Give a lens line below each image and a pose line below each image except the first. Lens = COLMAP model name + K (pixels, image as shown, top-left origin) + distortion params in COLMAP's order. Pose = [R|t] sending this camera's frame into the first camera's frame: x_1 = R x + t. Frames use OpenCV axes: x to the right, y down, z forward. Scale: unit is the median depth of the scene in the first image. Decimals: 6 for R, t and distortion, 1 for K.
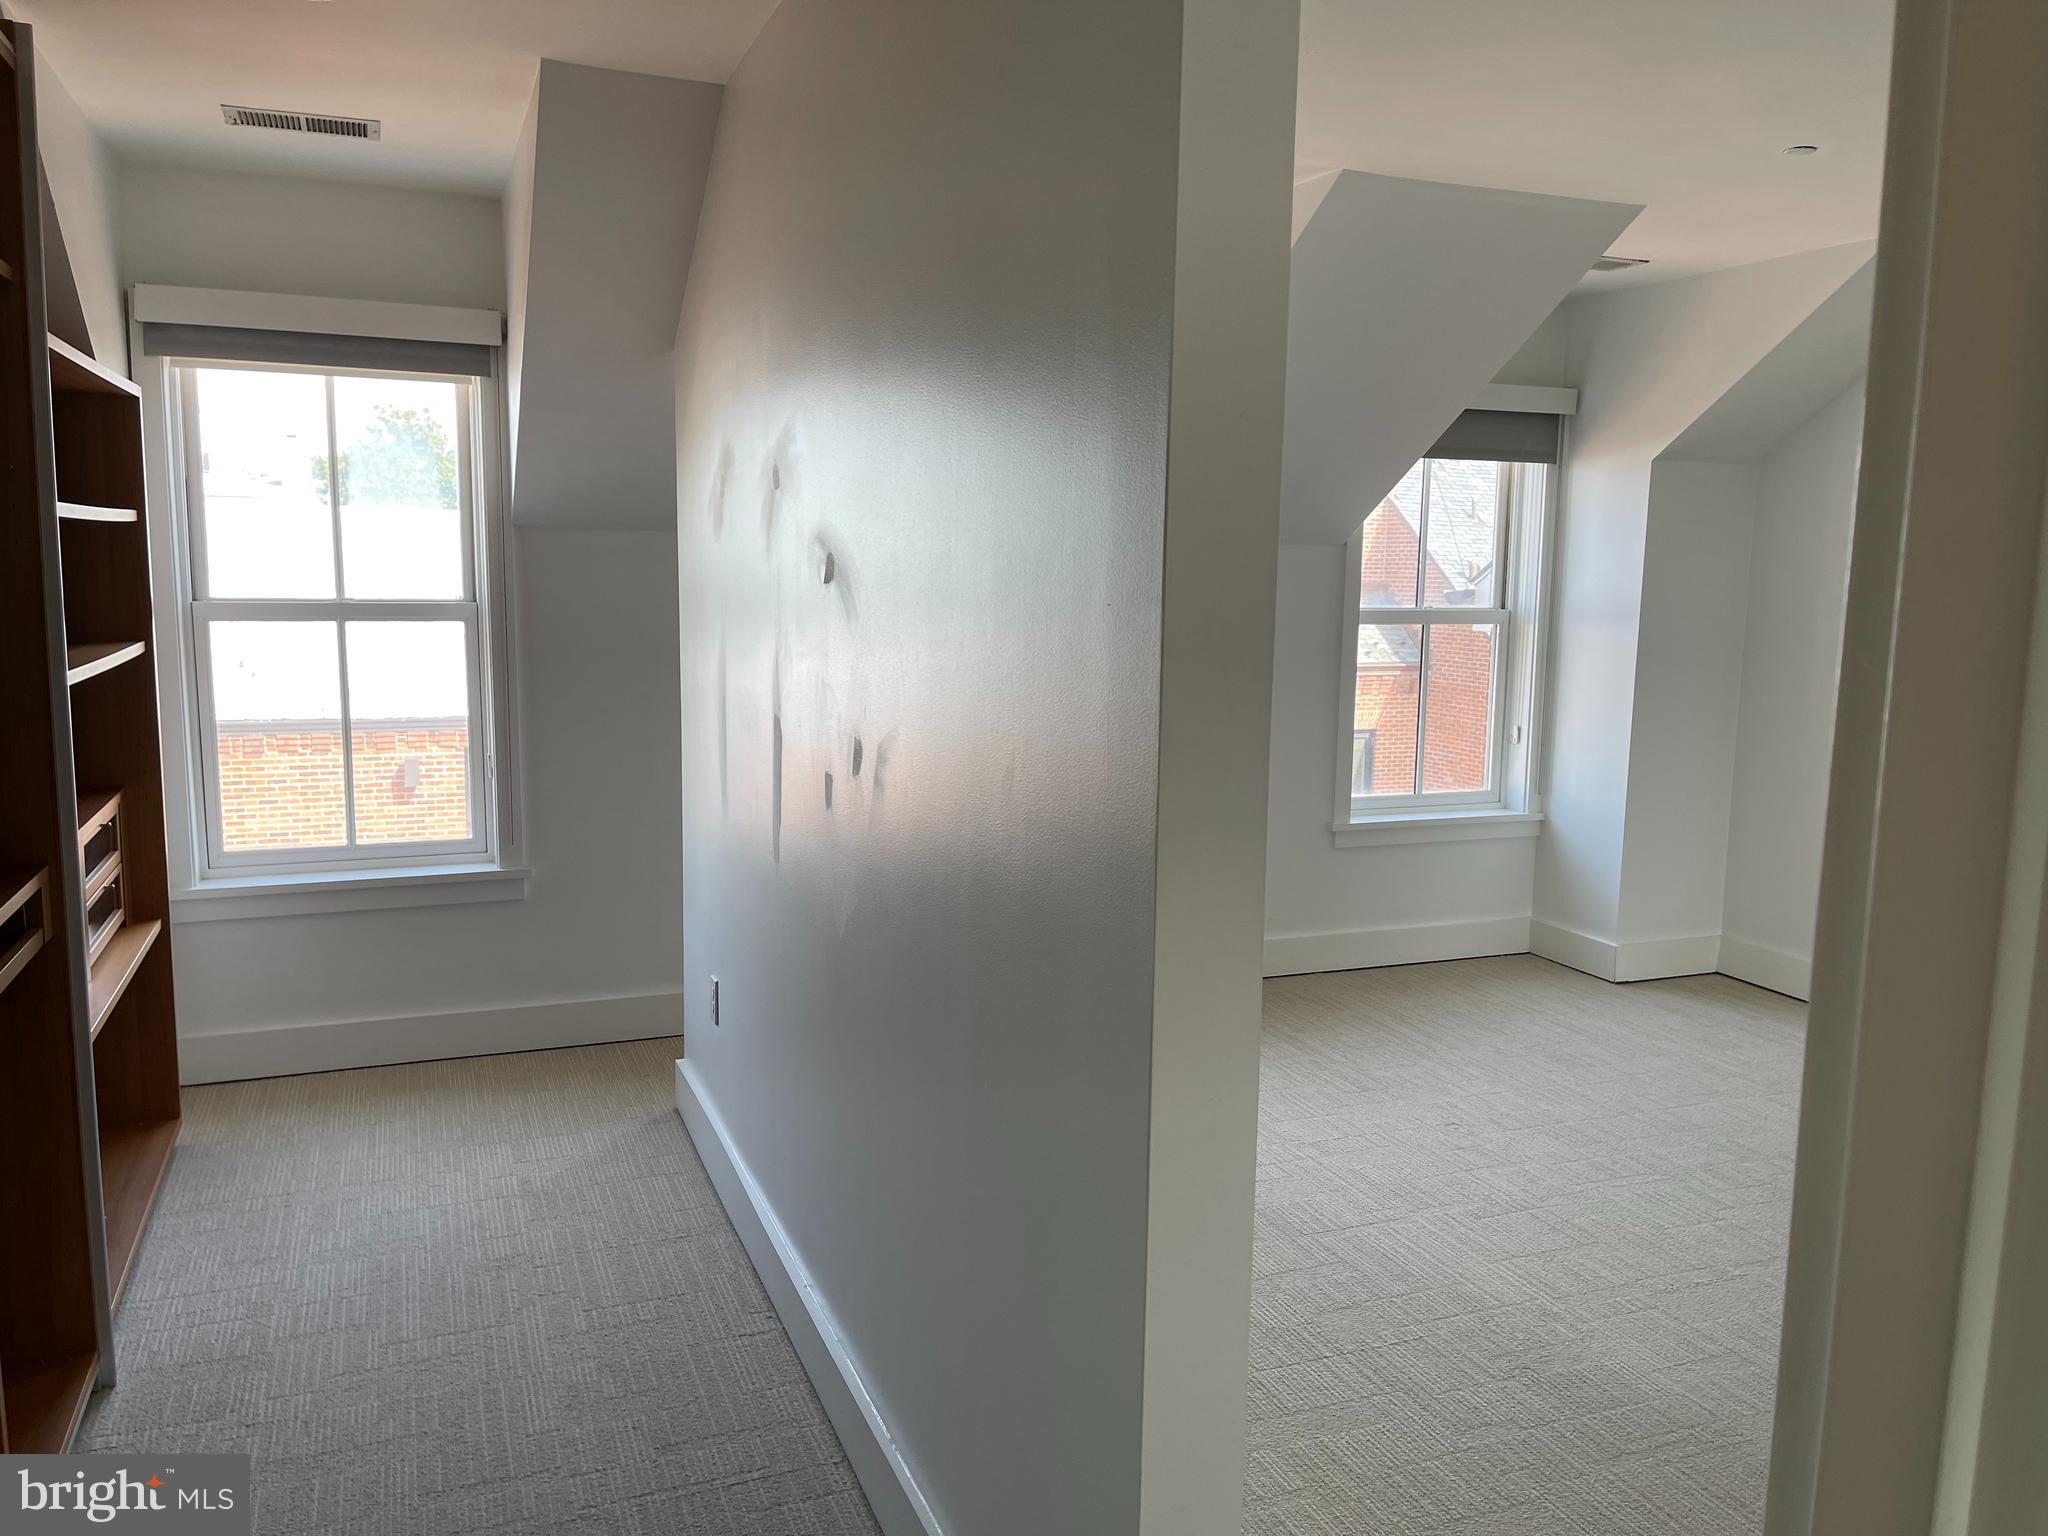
lens RADIAL K [[1598.0, 0, 1030.3], [0, 1598.0, 776.6], [0, 0, 1]] dist [0.066118, -0.064555]
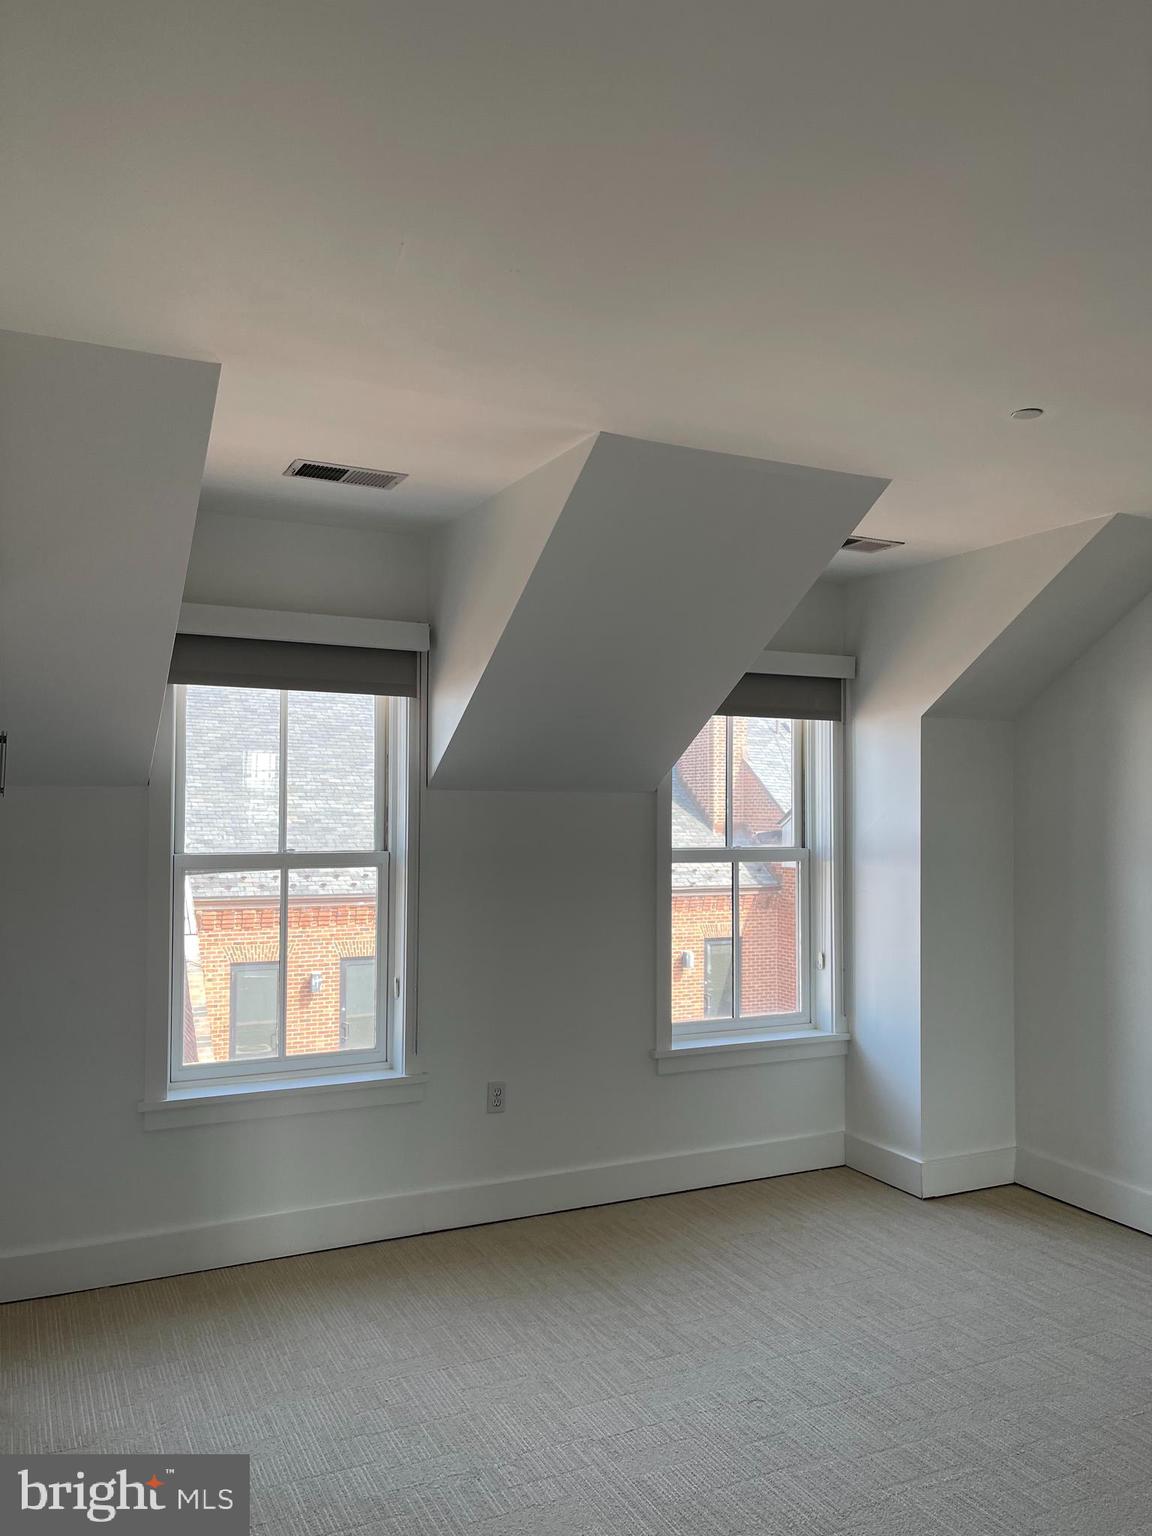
lens RADIAL K [[1198.5, 0, 587.1], [0, 1198.5, 770.1], [0, 0, 1]] dist [0.066118, -0.064555]
pose [[0.997112, -0.007144, 0.075603, 0.081184], [0.019511, 0.986247, -0.164125, -0.023011], [-0.073391, 0.165126, 0.983538, 0.178515]]
